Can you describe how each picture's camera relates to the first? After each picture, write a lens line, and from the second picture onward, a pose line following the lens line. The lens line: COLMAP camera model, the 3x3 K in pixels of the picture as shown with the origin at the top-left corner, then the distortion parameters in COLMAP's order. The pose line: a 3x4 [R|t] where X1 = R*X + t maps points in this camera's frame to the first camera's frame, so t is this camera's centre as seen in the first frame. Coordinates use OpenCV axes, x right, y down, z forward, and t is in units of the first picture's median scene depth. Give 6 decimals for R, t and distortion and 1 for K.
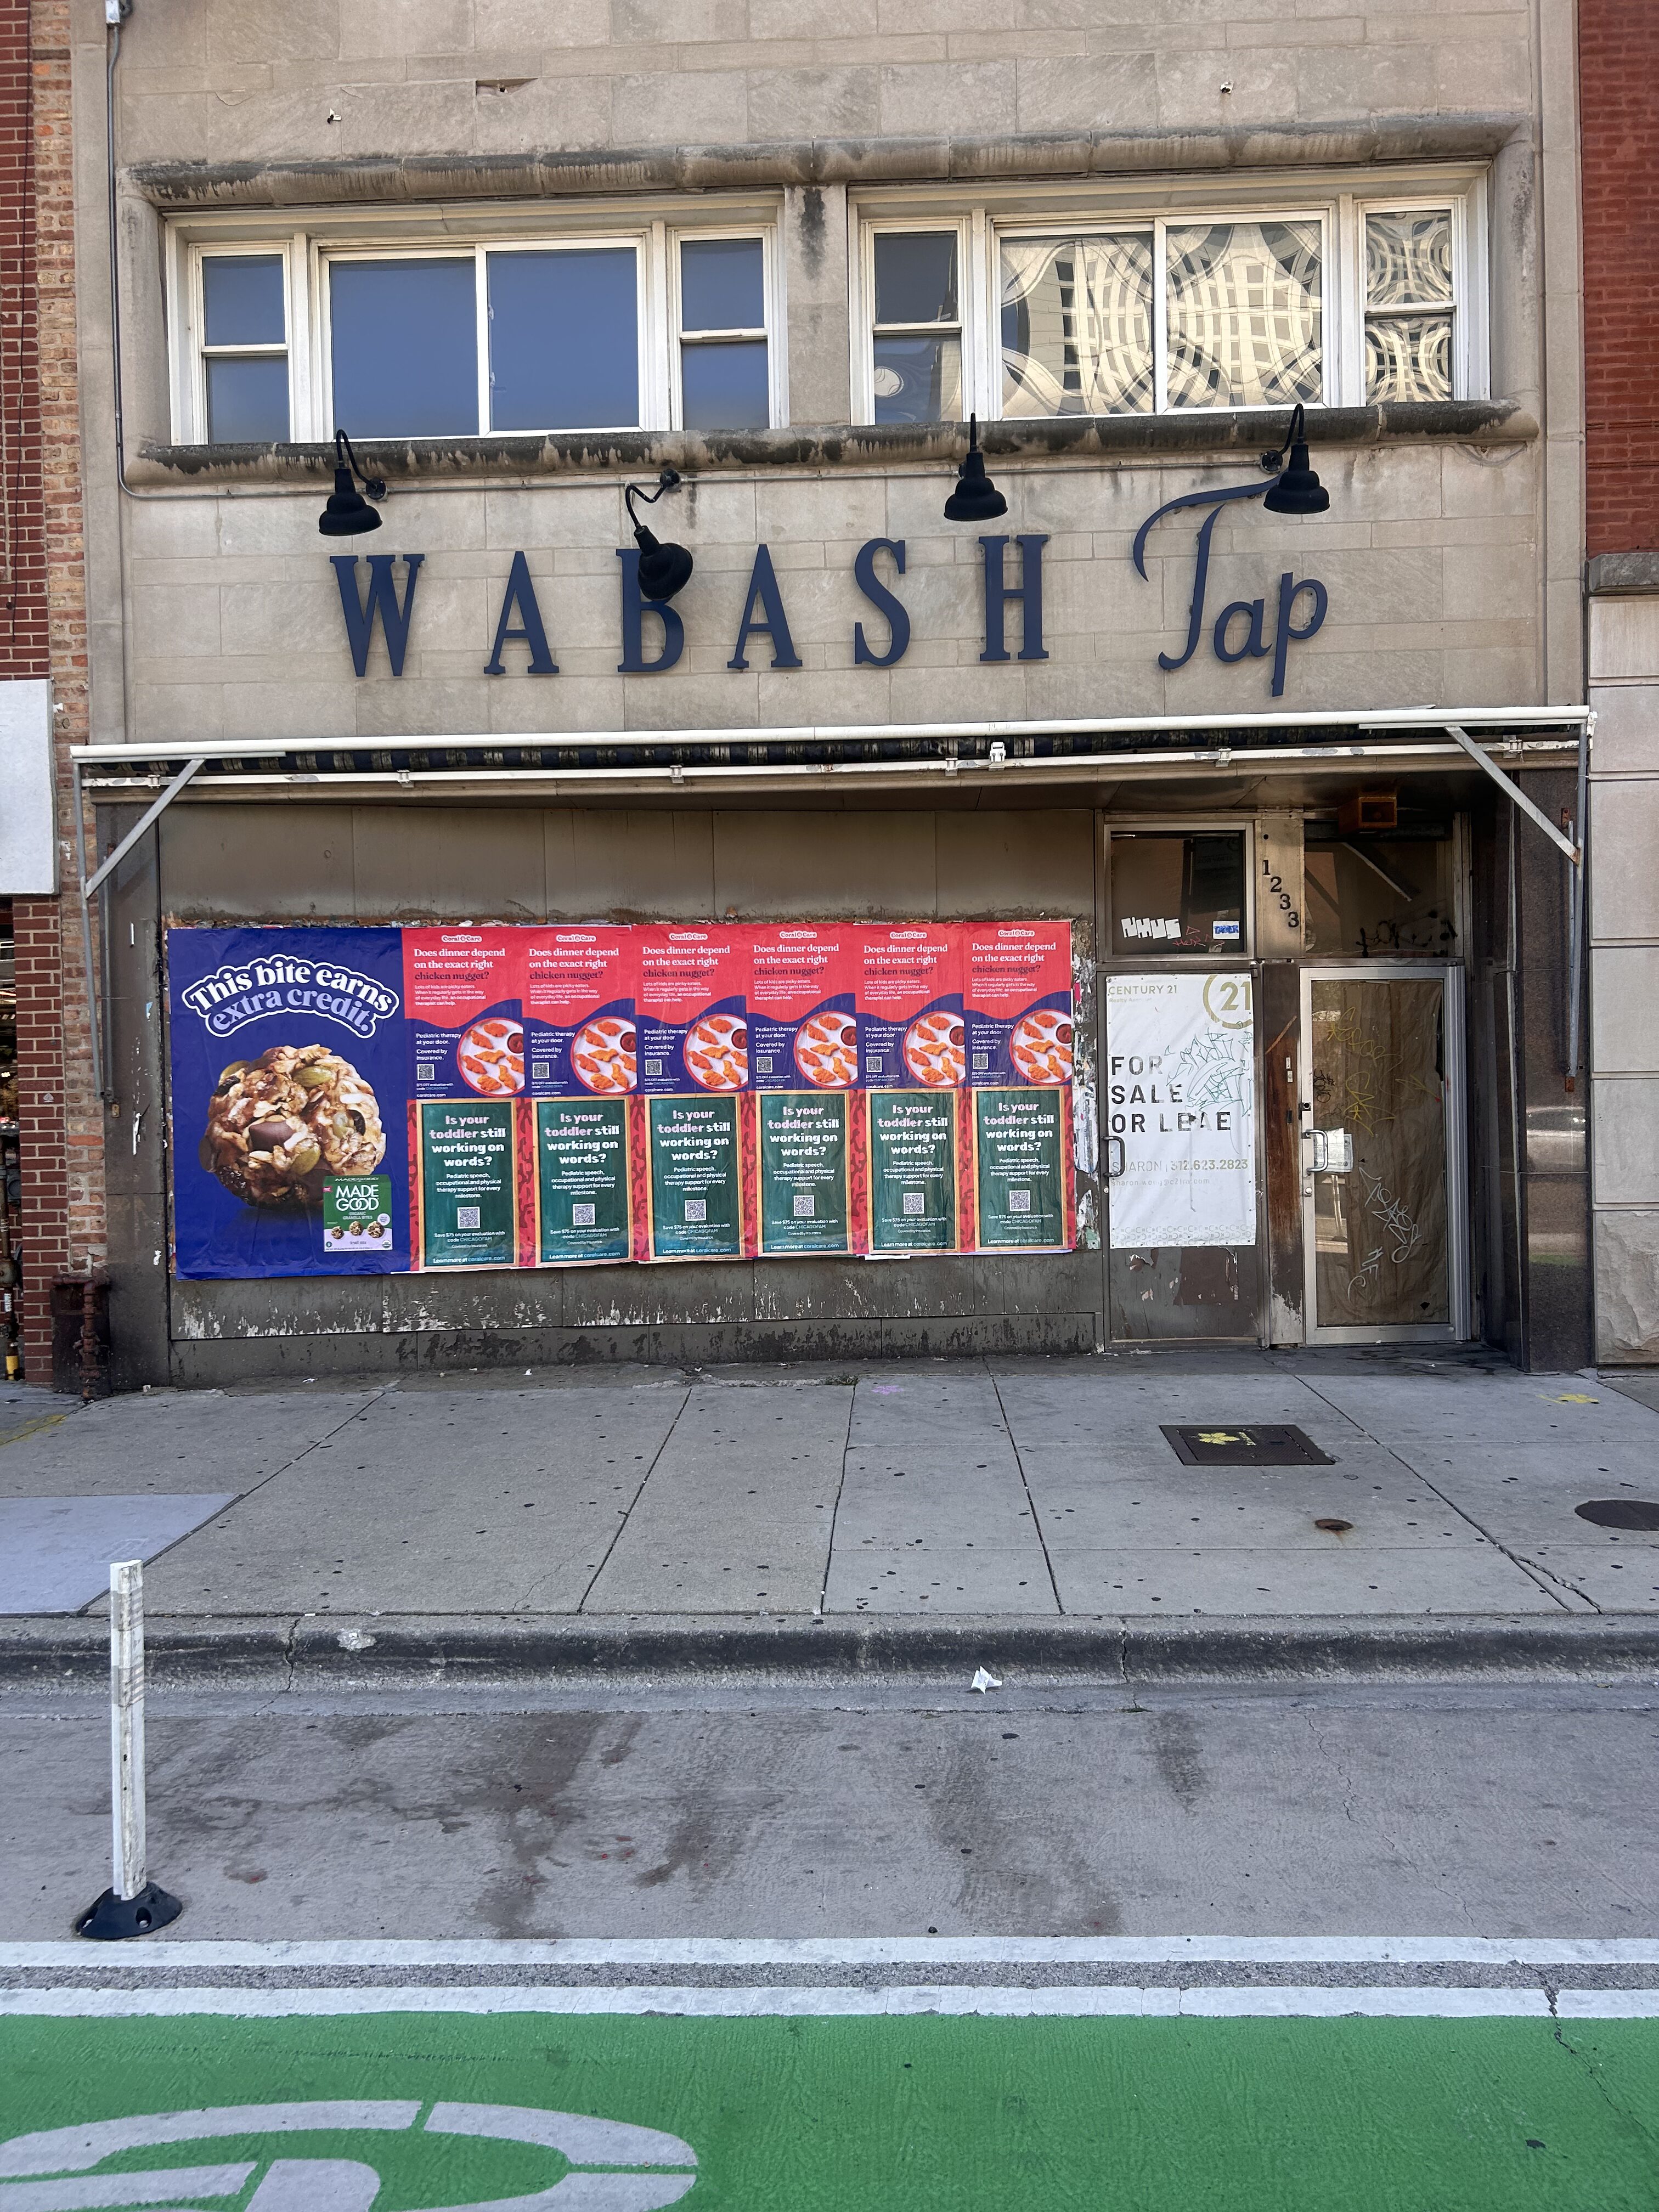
lens RADIAL K [[1661.1, 0, 825.3], [0, 1661.1, 1104.8], [0, 0, 1]] dist [-0.002379, -0.000649]
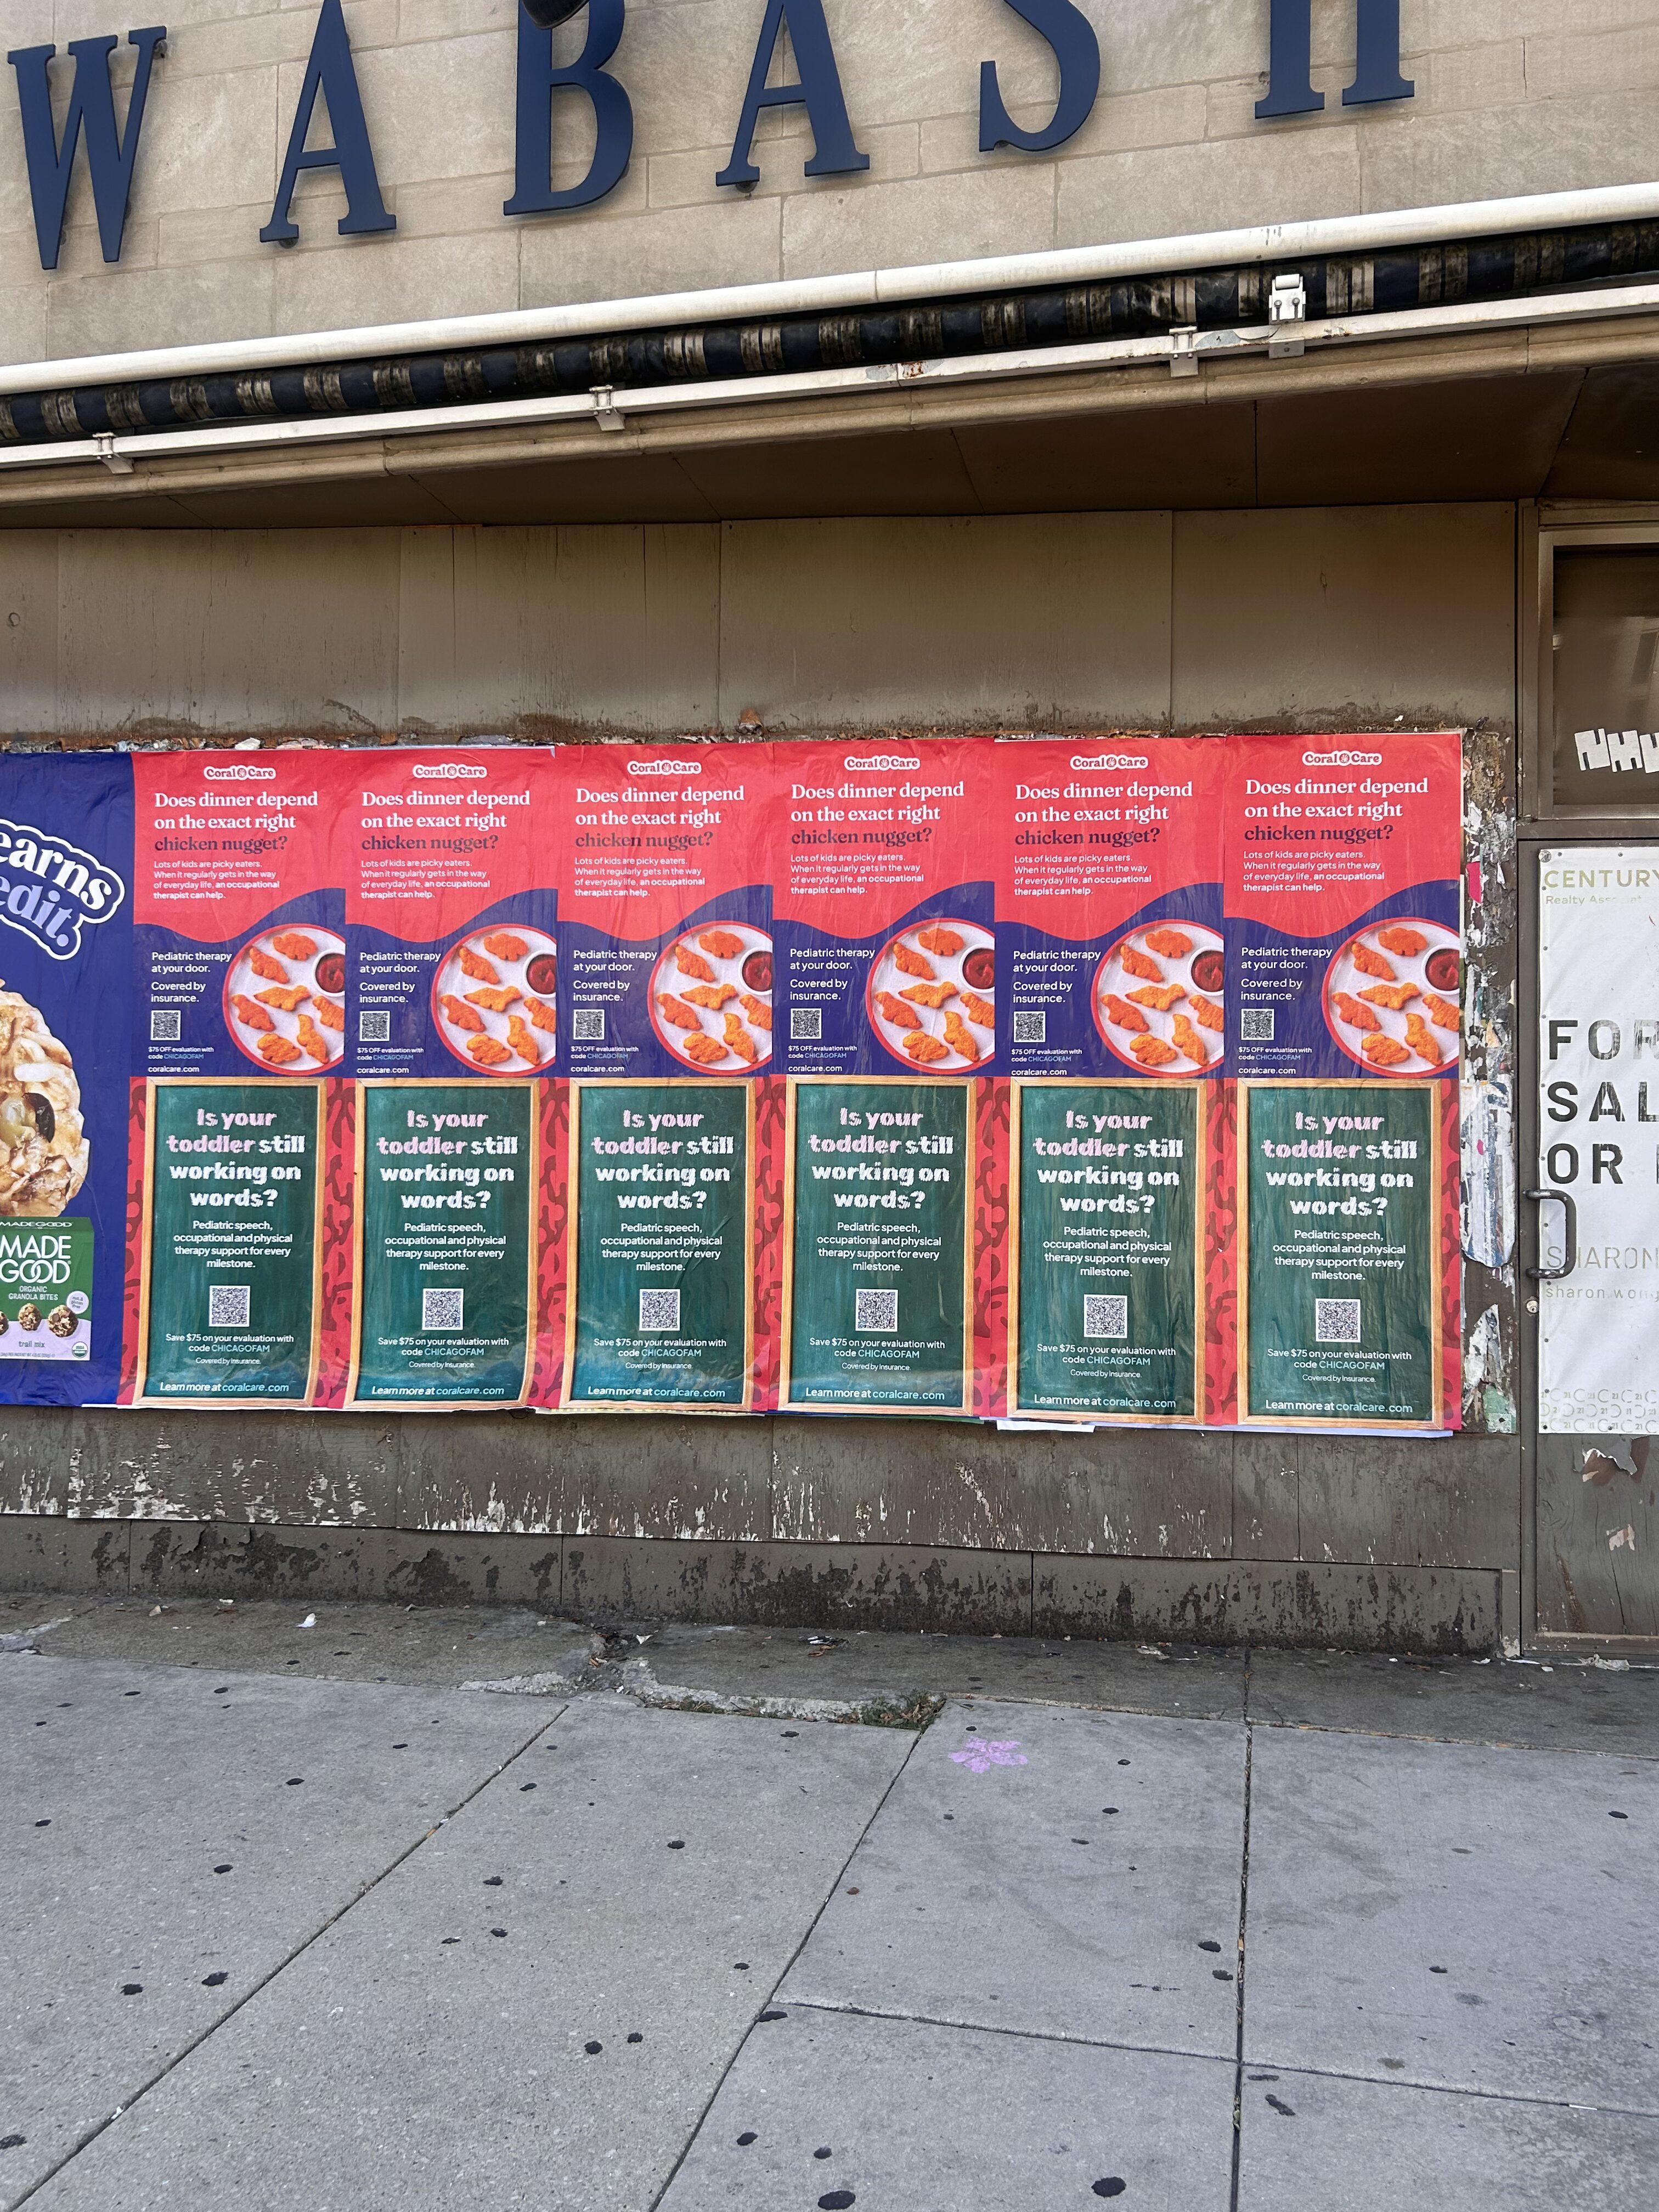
lens RADIAL K [[1771.4, 0, 829.7], [0, 1771.4, 1112.7], [0, 0, 1]] dist [0.005487, -0.015234]
pose [[0.978118, 0.022146, -0.206867, 0.081463], [-0.029401, 0.999053, -0.032059, 0.019750], [0.205962, 0.037440, 0.977844, 0.491774]]
